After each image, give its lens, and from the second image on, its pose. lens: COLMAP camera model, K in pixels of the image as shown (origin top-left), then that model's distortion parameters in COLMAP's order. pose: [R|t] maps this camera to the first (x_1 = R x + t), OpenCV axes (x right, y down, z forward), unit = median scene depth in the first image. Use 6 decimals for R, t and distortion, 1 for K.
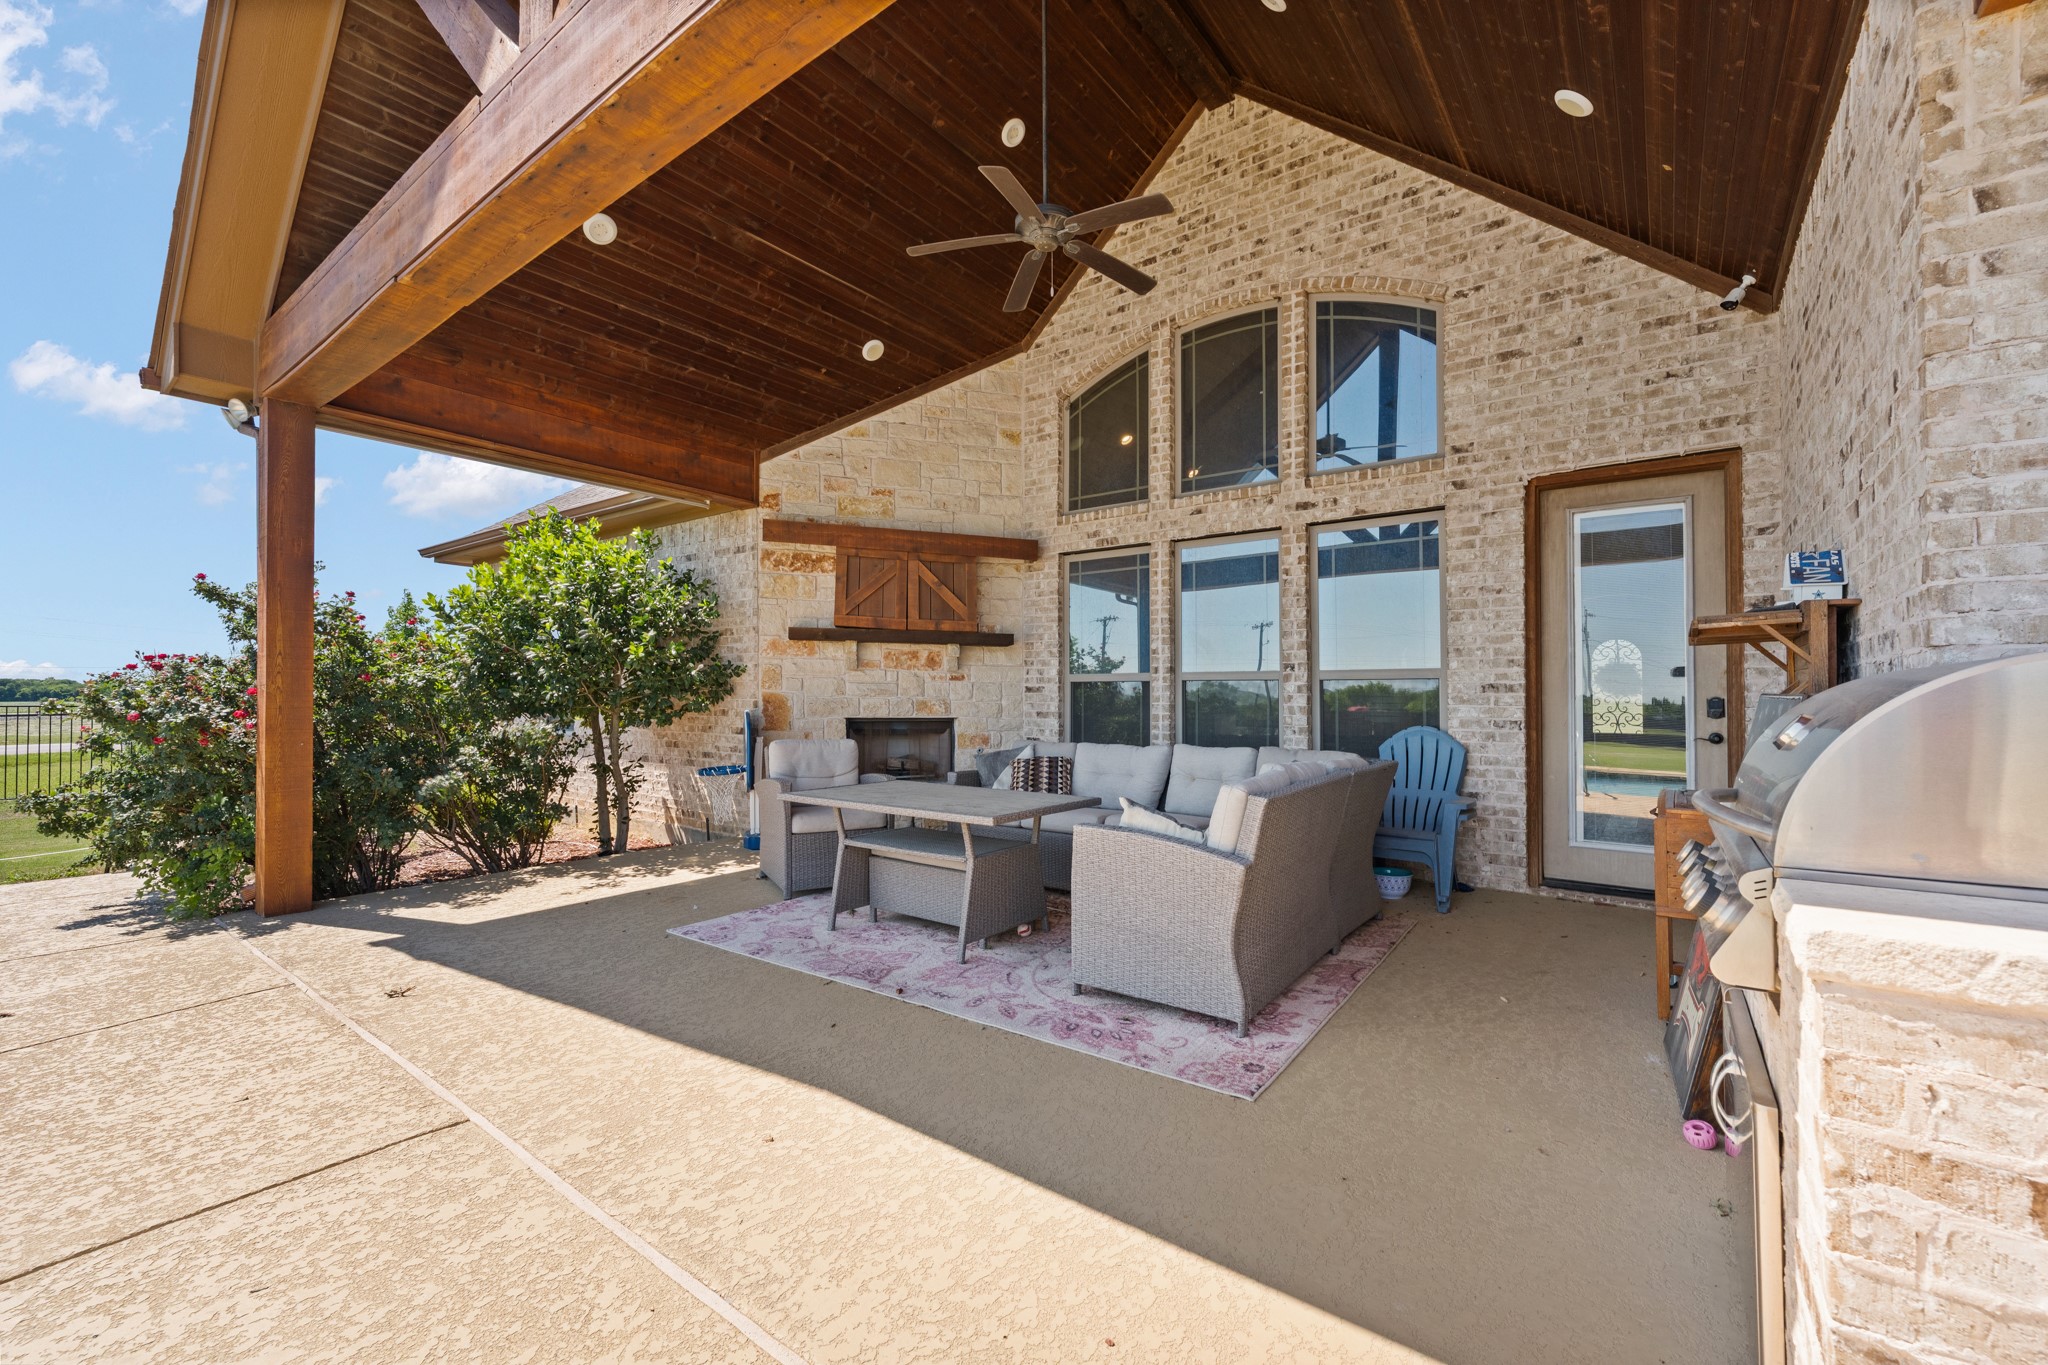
lens RADIAL K [[842.6, 0, 1020.7], [0, 842.6, 677.8], [0, 0, 1]] dist [0.001079, -0.000516]
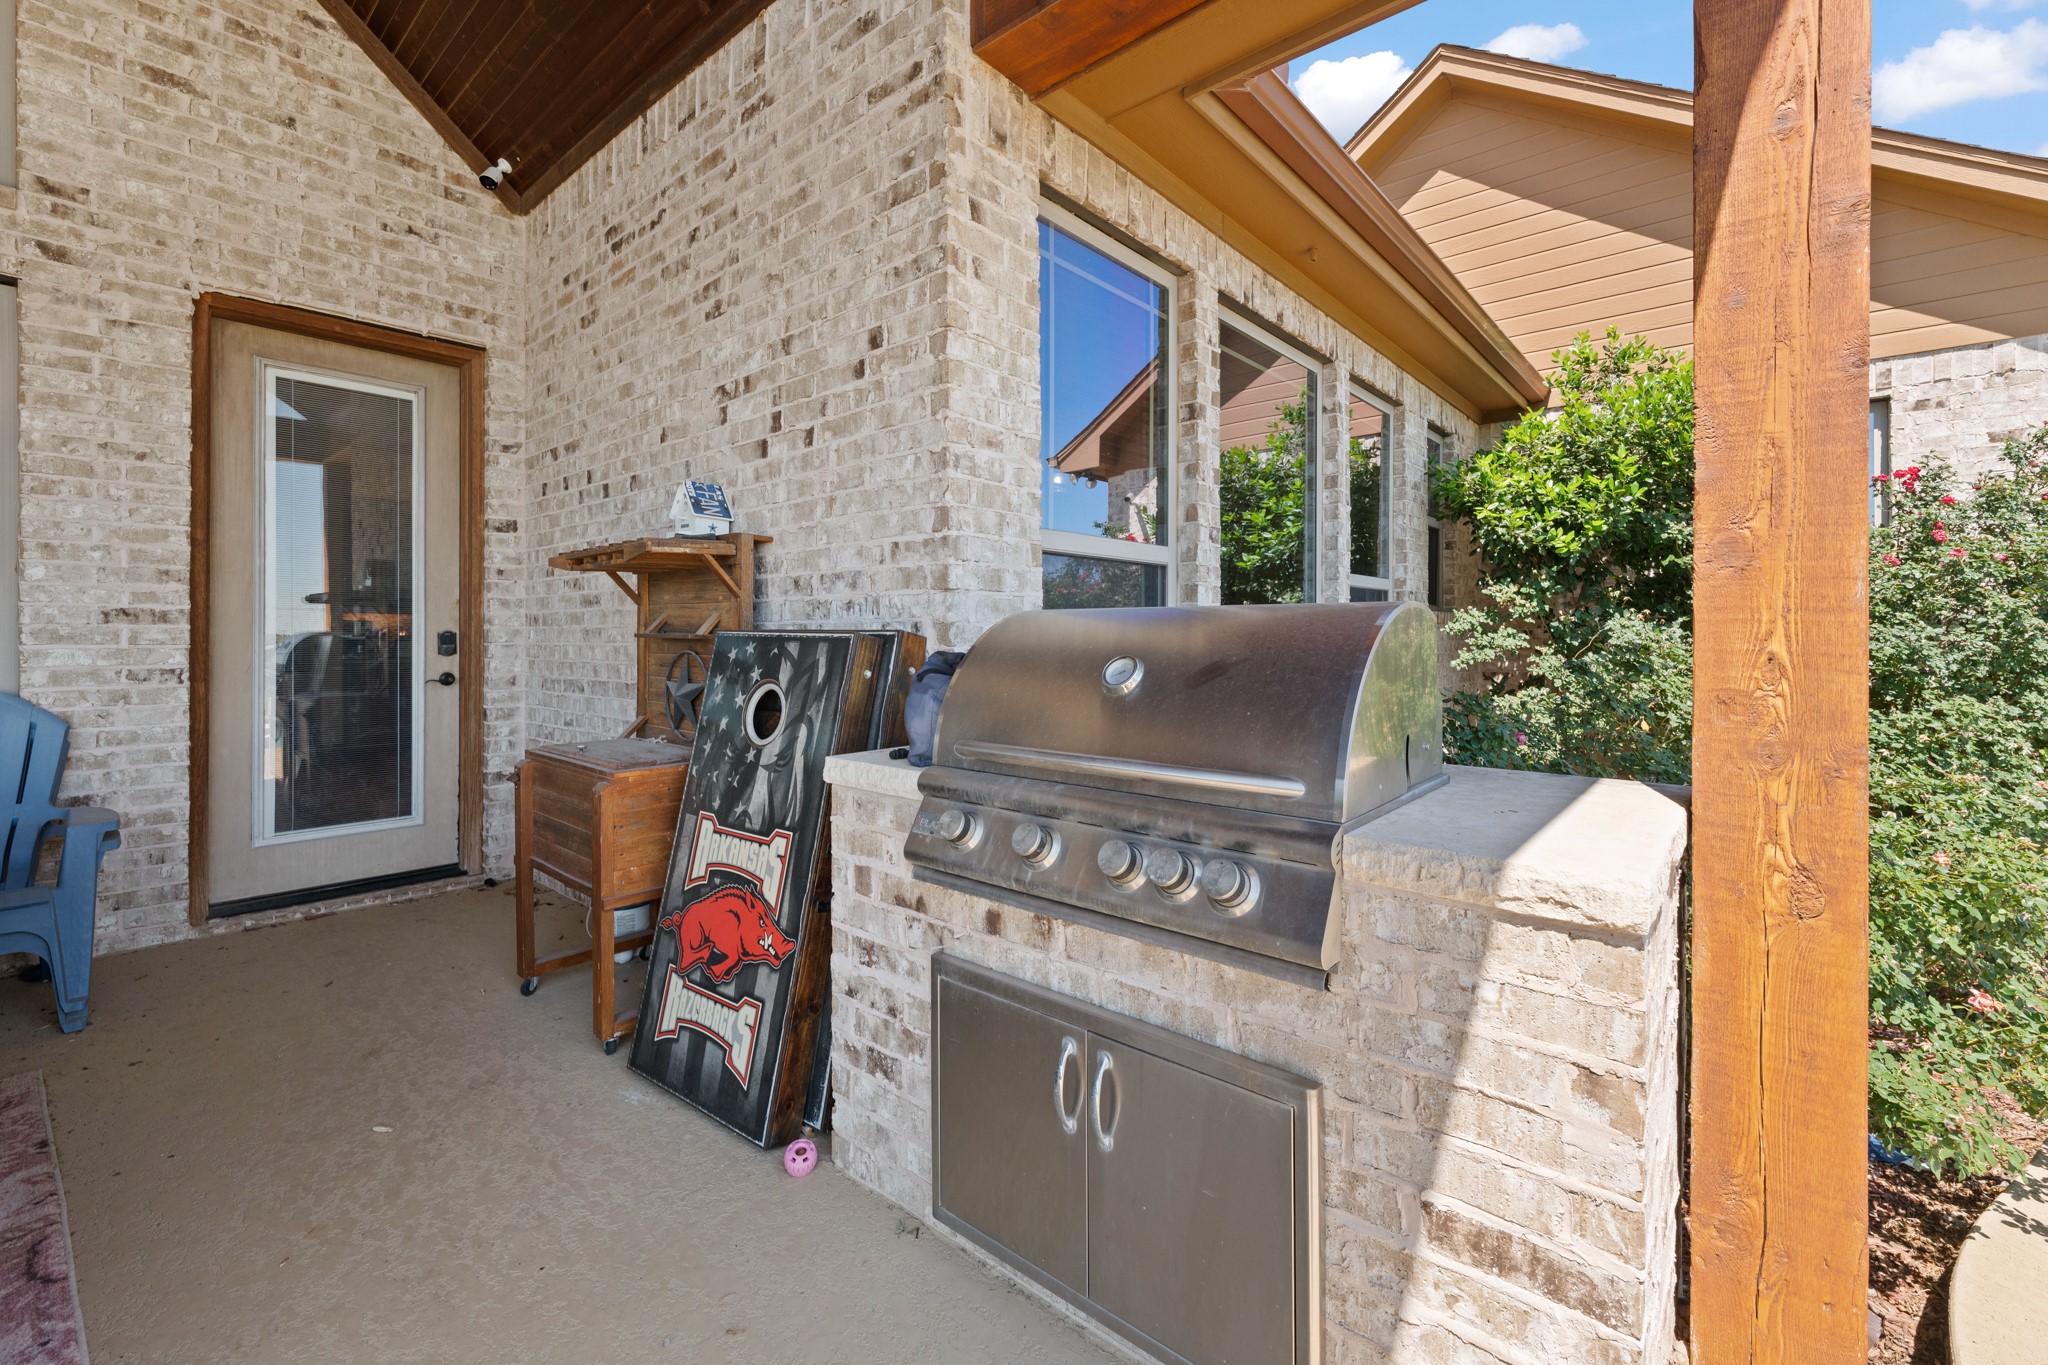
lens RADIAL K [[842.6, 0, 1063.0], [0, 842.6, 627.1], [0, 0, 1]] dist [0.001079, -0.000516]
pose [[0.035310, 0.002384, 0.999374, -0.009199], [-0.024238, 0.999705, -0.001528, 0.003718], [-0.999082, -0.024169, 0.035357, 0.228432]]
